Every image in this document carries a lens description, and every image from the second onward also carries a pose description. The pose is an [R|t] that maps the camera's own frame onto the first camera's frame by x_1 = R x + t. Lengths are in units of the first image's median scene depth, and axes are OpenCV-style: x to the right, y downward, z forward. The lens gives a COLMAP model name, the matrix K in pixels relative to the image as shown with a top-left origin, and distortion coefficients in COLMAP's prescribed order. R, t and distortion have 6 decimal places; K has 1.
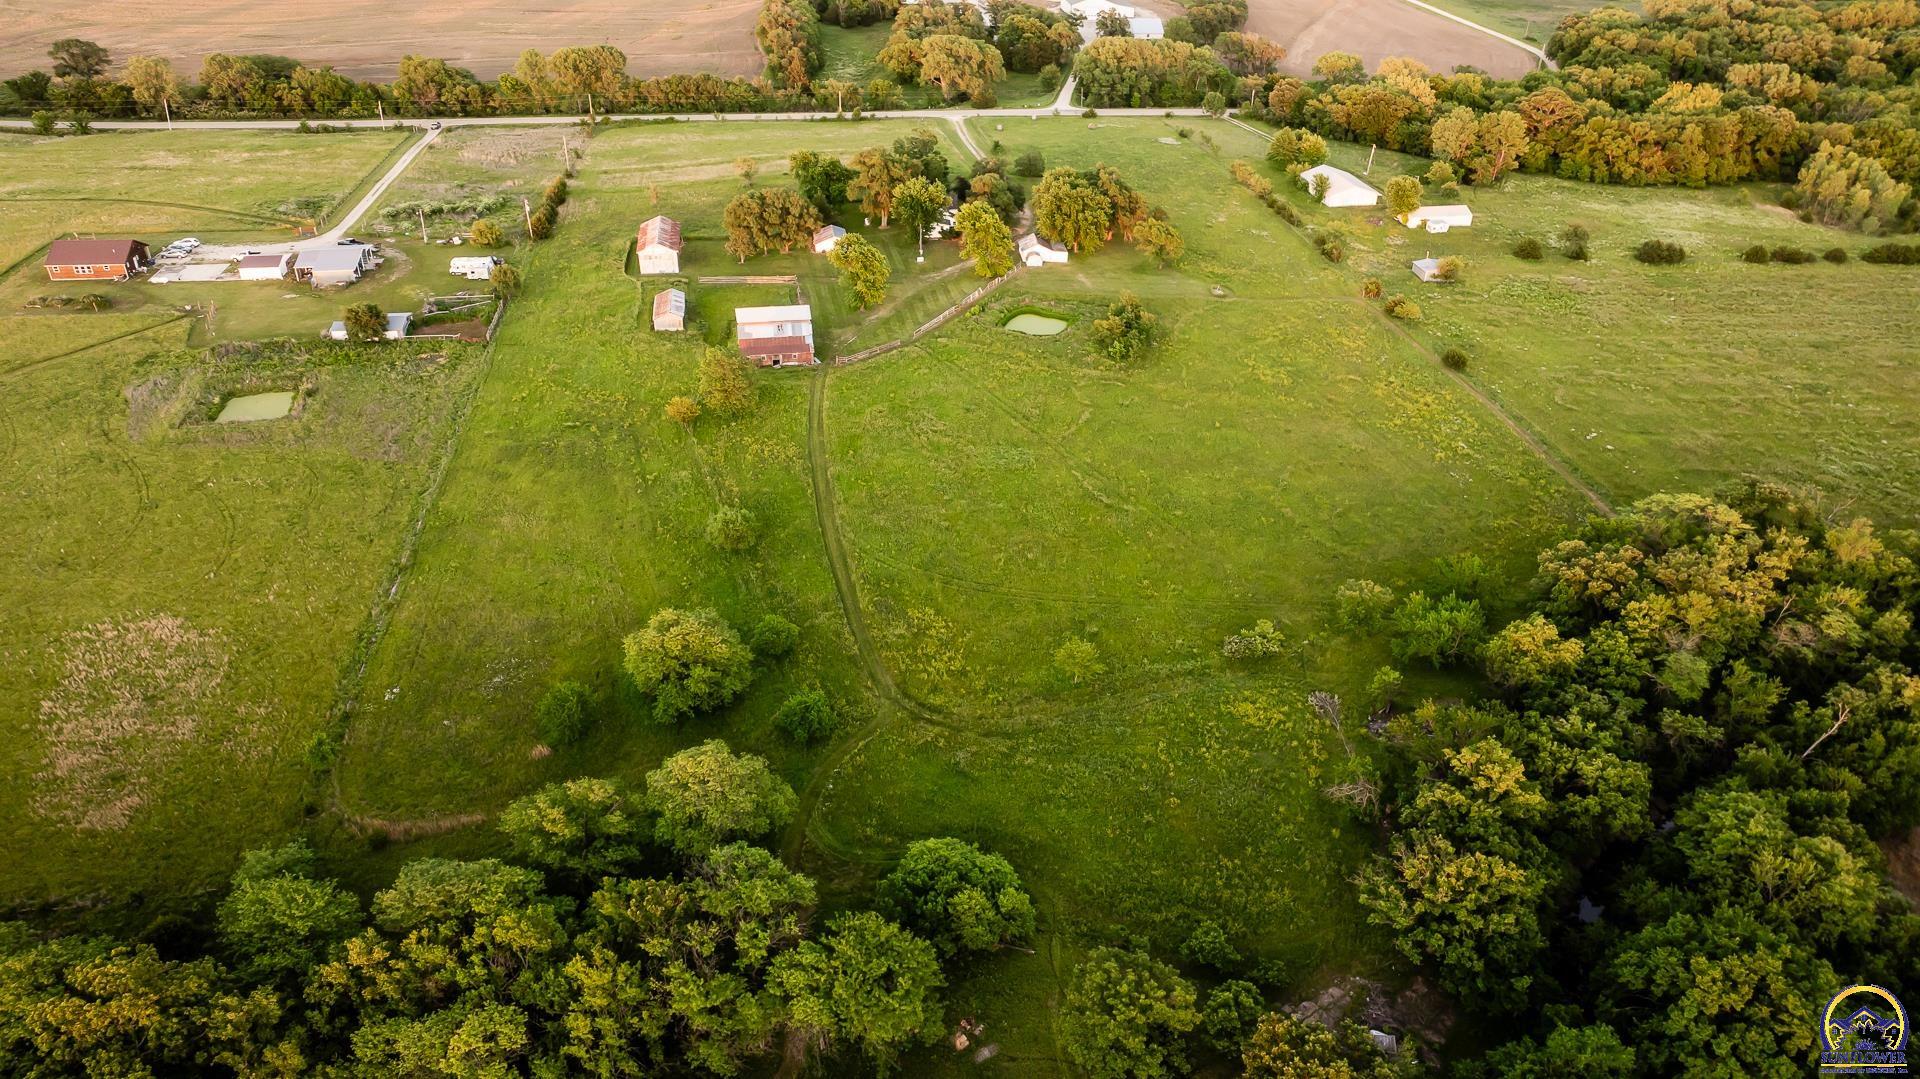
lens RADIAL K [[1337.5, 0, 953.8], [0, 1337.5, 529.7], [0, 0, 1]] dist [-0.048124, 0.057422]
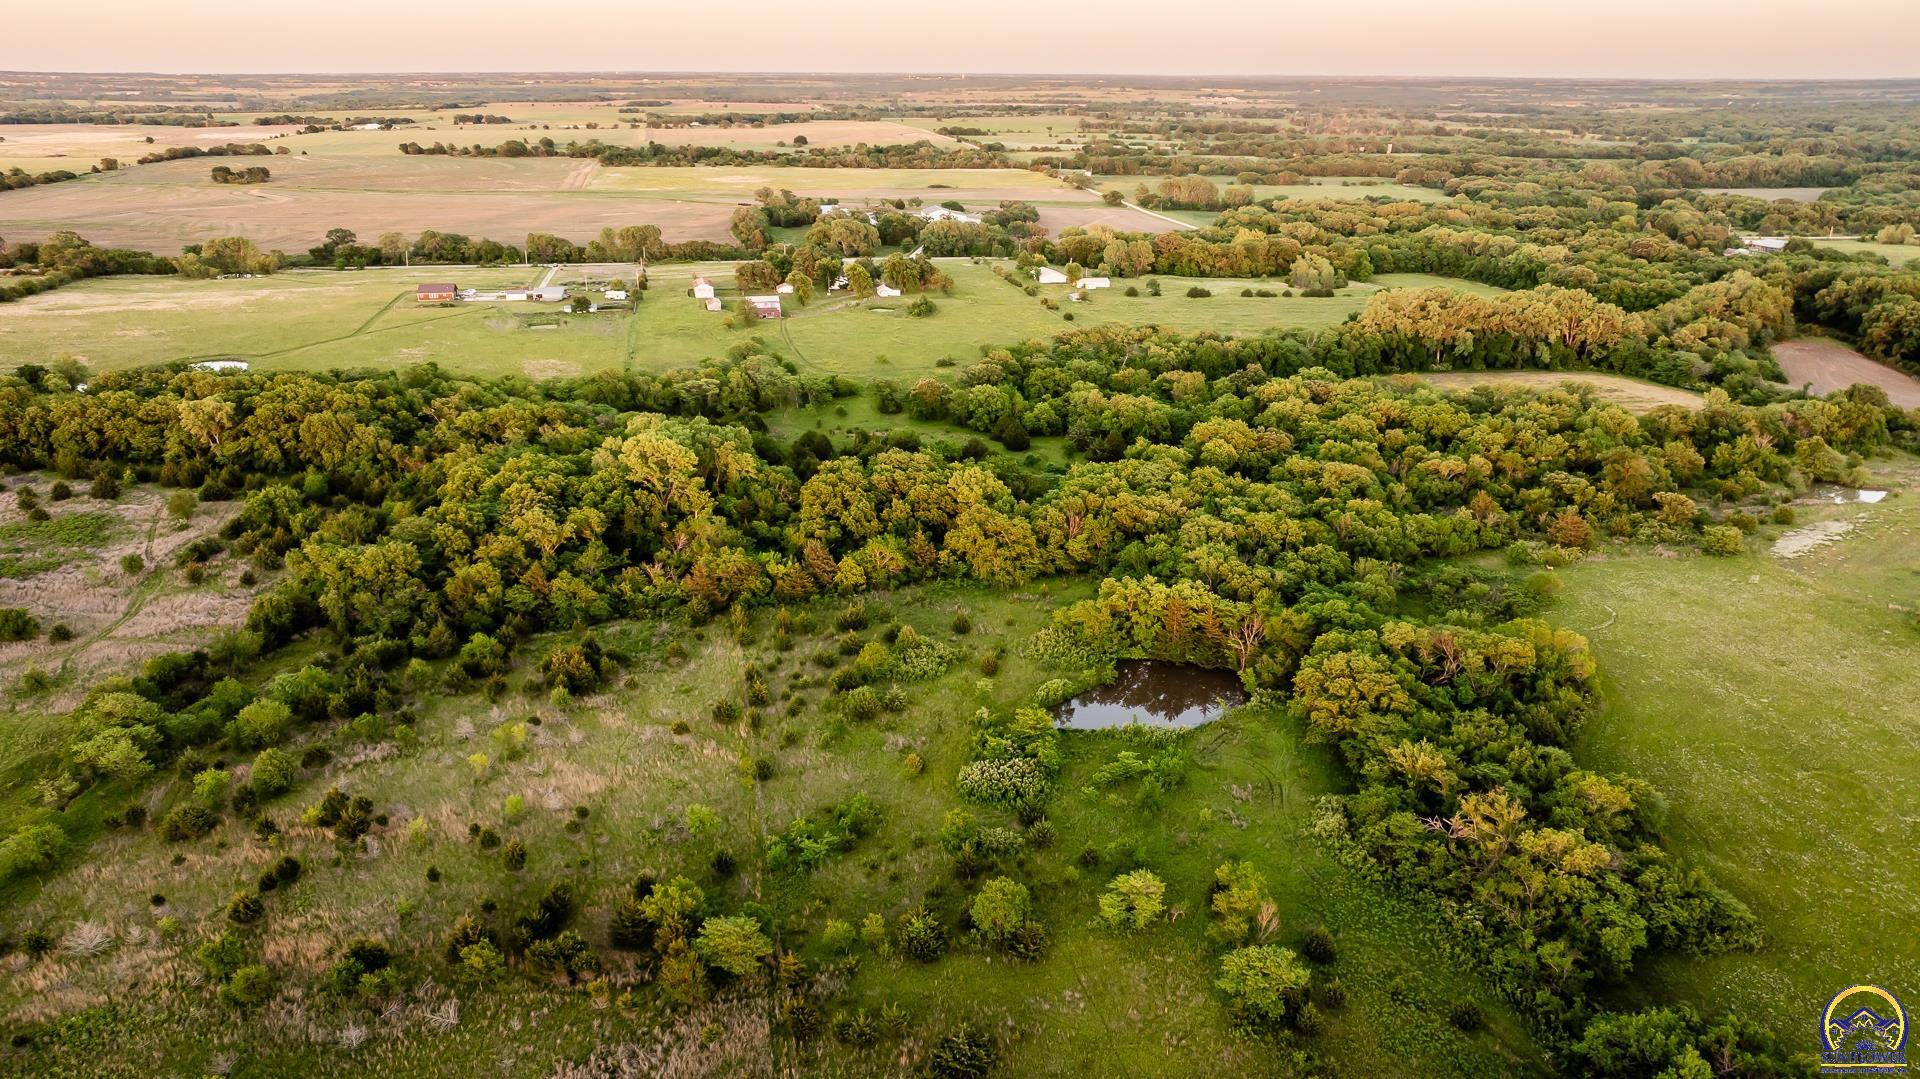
lens RADIAL K [[1378.1, 0, 960.0], [0, 1378.1, 539.5], [0, 0, 1]] dist [-0.019576, -0.003313]
pose [[0.997995, -0.028304, 0.056606, 0.038773], [0.038984, 0.979522, -0.197528, 0.505121], [-0.049856, 0.199339, 0.978661, -0.865182]]
